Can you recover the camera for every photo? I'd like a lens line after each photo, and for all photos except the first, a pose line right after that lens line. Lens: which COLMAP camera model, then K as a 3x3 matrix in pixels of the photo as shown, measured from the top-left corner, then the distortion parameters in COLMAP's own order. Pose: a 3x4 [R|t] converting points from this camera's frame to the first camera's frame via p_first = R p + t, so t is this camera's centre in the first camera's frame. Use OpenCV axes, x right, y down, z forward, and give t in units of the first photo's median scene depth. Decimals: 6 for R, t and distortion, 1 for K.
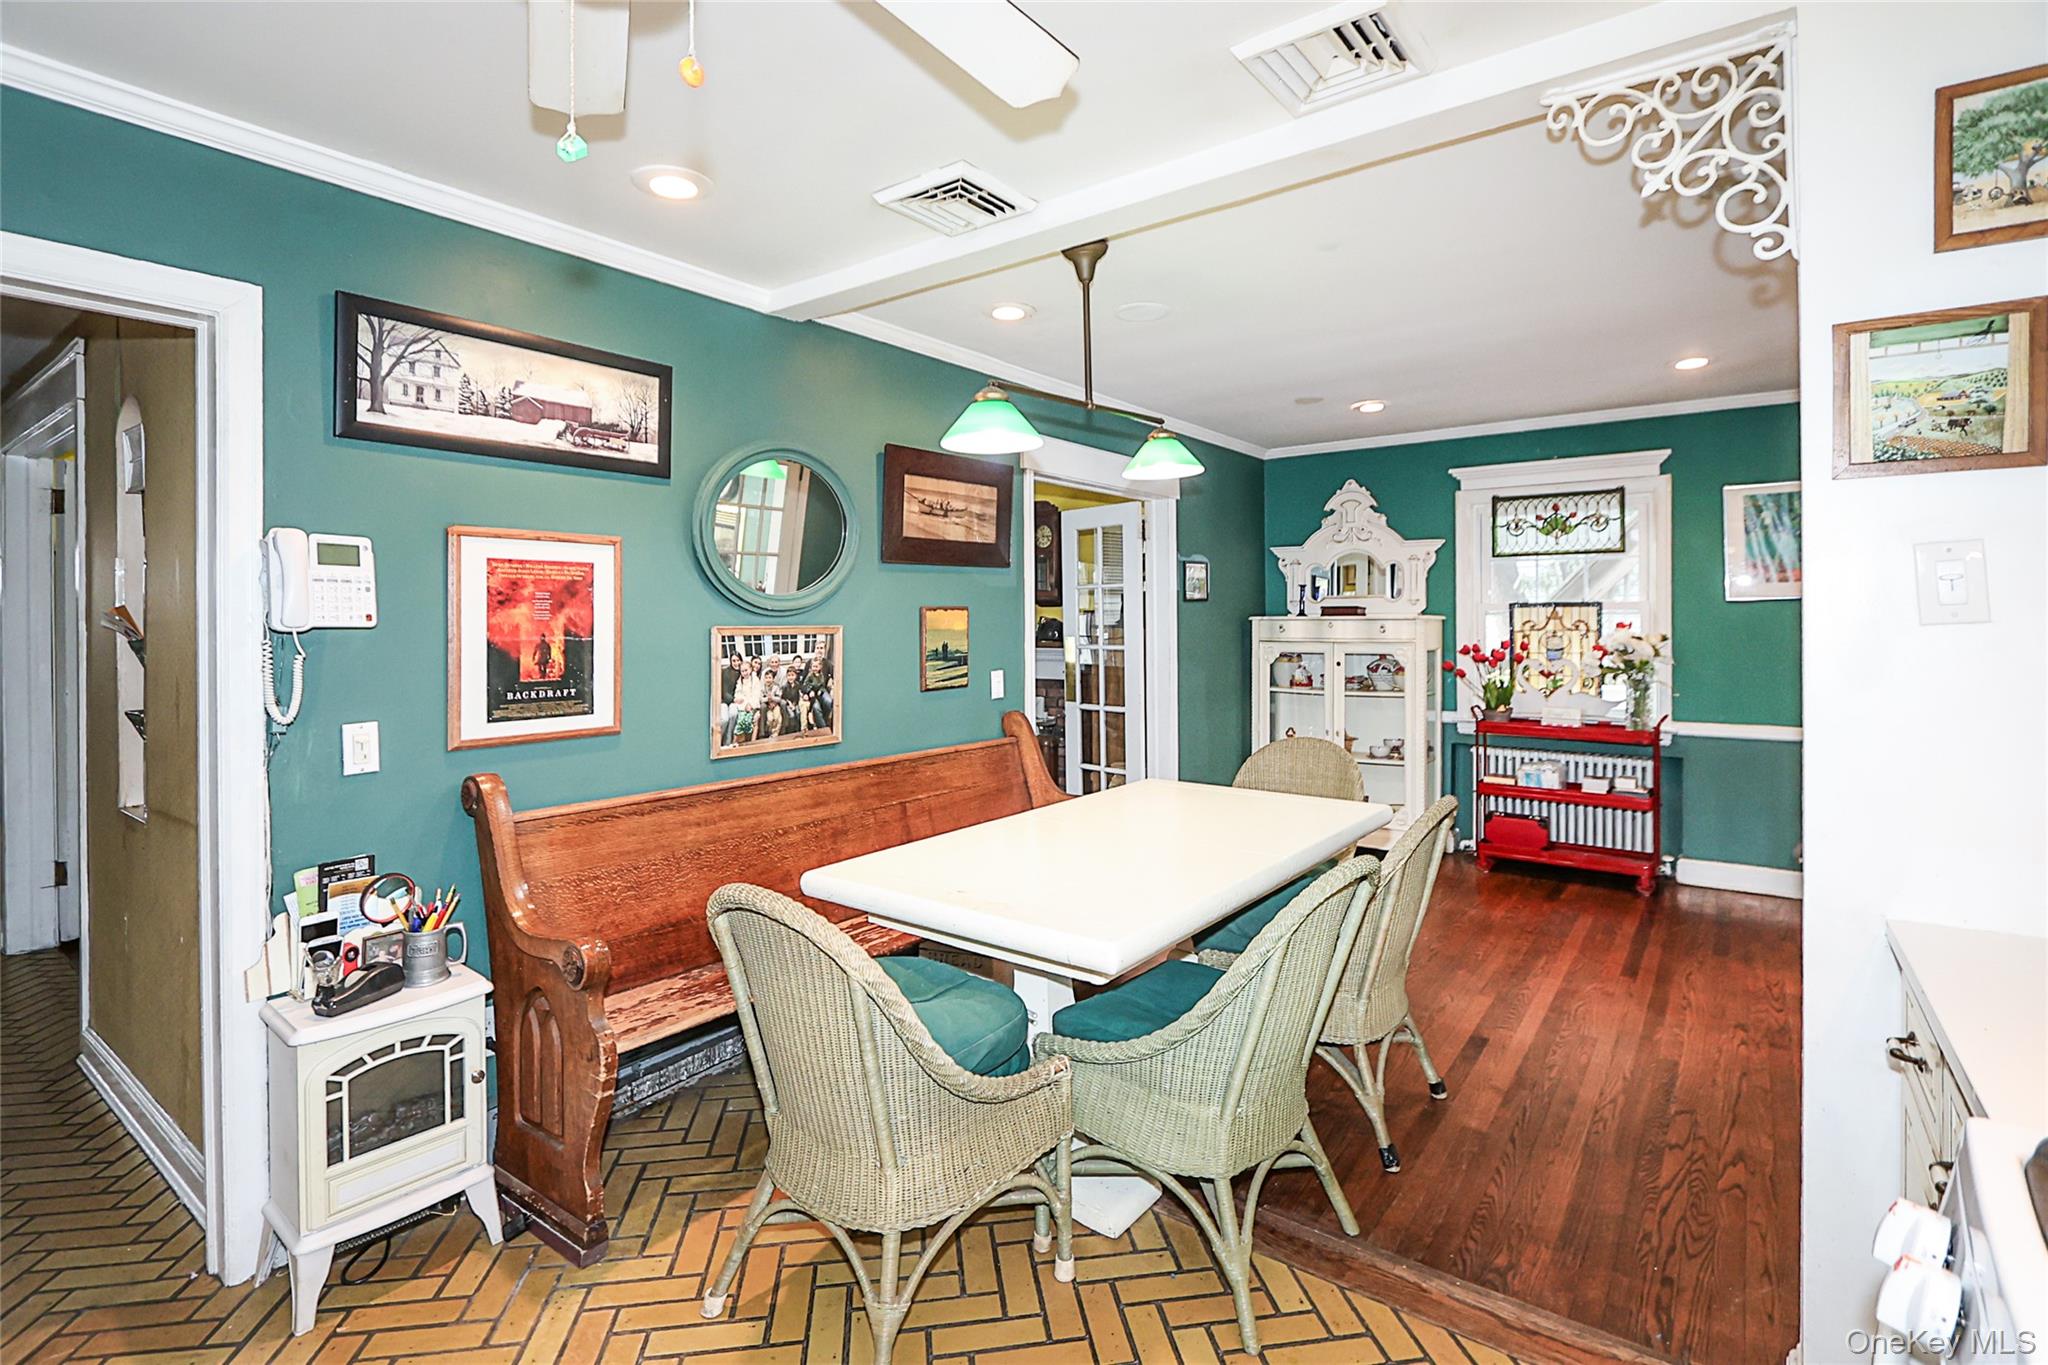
lens RADIAL K [[962.3, 0, 1065.4], [0, 962.3, 617.3], [0, 0, 1]] dist [-0.008305, -0.000206]
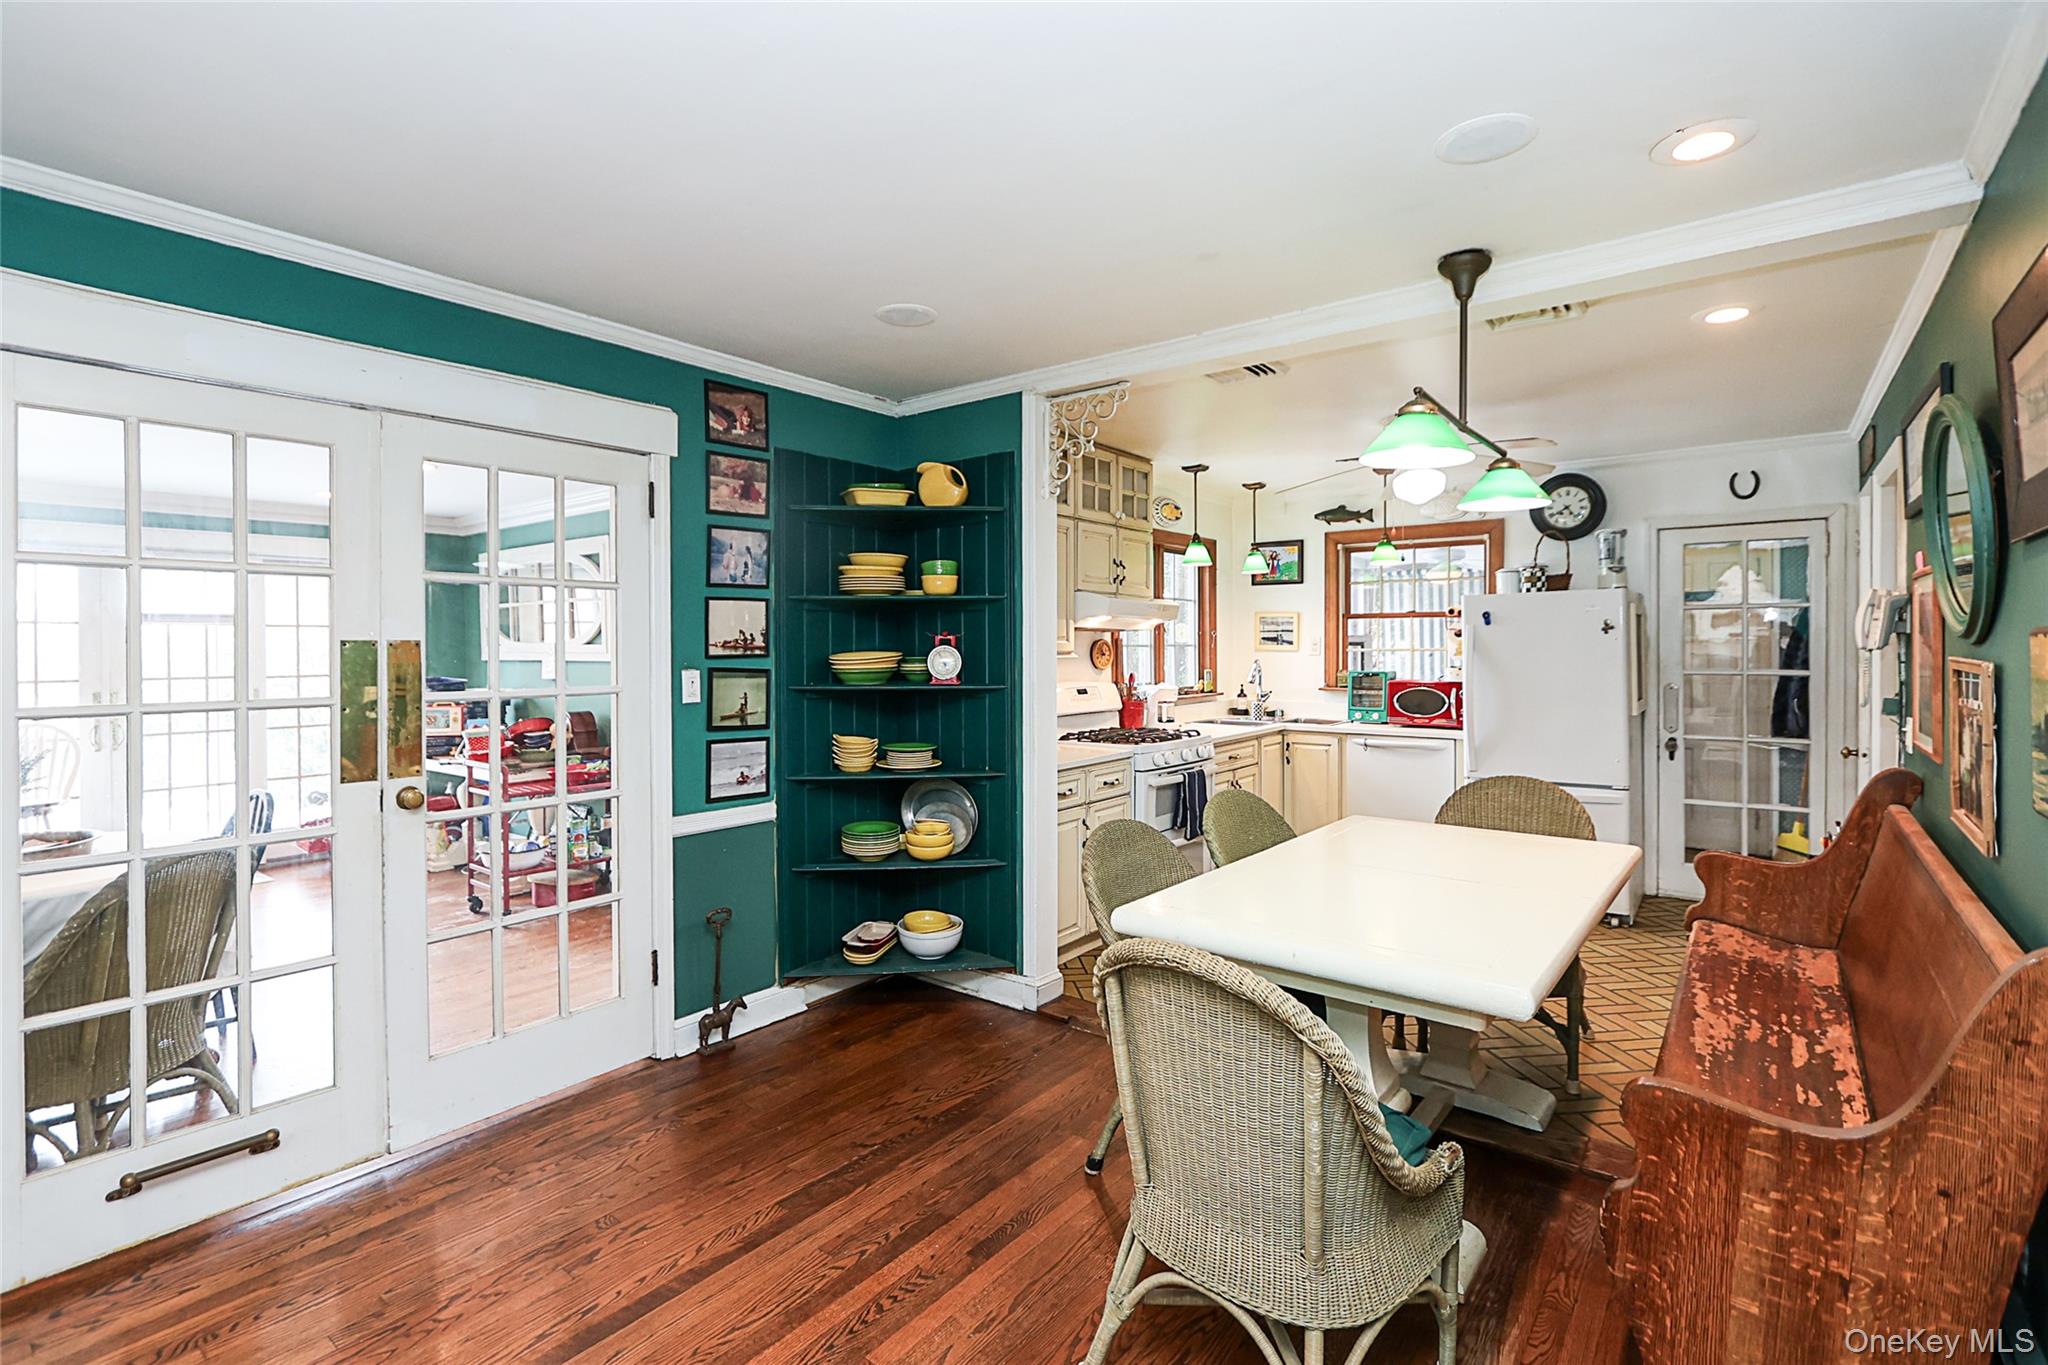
lens RADIAL K [[962.3, 0, 1013.4], [0, 962.3, 647.8], [0, 0, 1]] dist [-0.008305, -0.000206]
pose [[-0.998496, 0.009662, 0.053970, 0.367914], [0.010083, 0.999921, 0.007530, -0.012162], [-0.053893, 0.008063, -0.998514, 1.748141]]
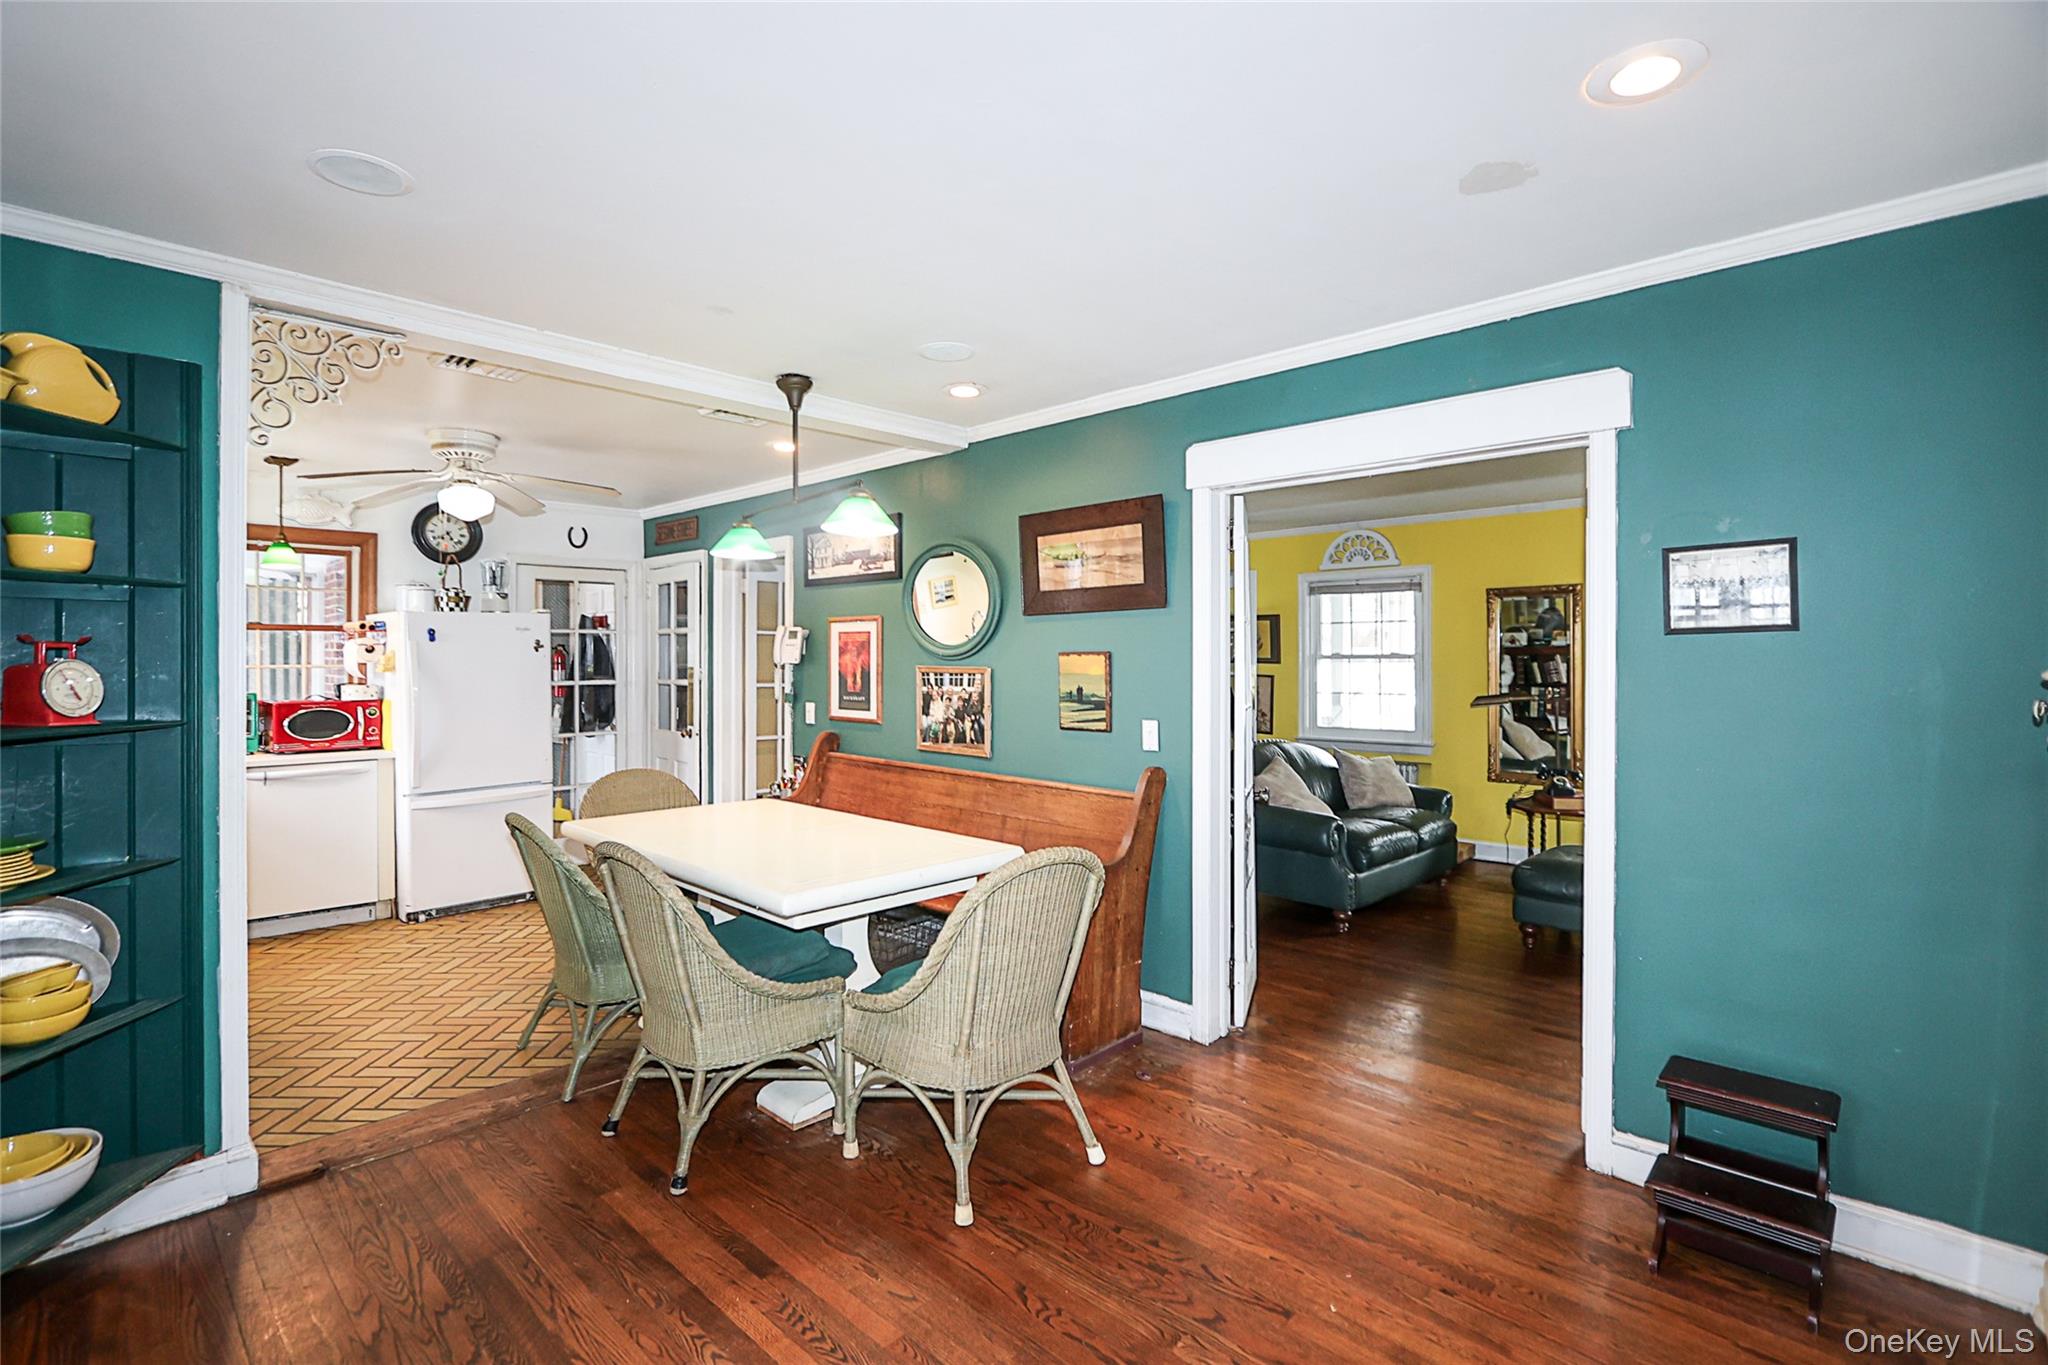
lens RADIAL K [[962.3, 0, 998.6], [0, 962.3, 657.0], [0, 0, 1]] dist [-0.008305, -0.000206]
pose [[-0.160581, 0.004281, -0.987013, 1.124099], [-0.001146, 0.999989, 0.004524, -0.012250], [0.987022, 0.001858, -0.160574, 1.311025]]
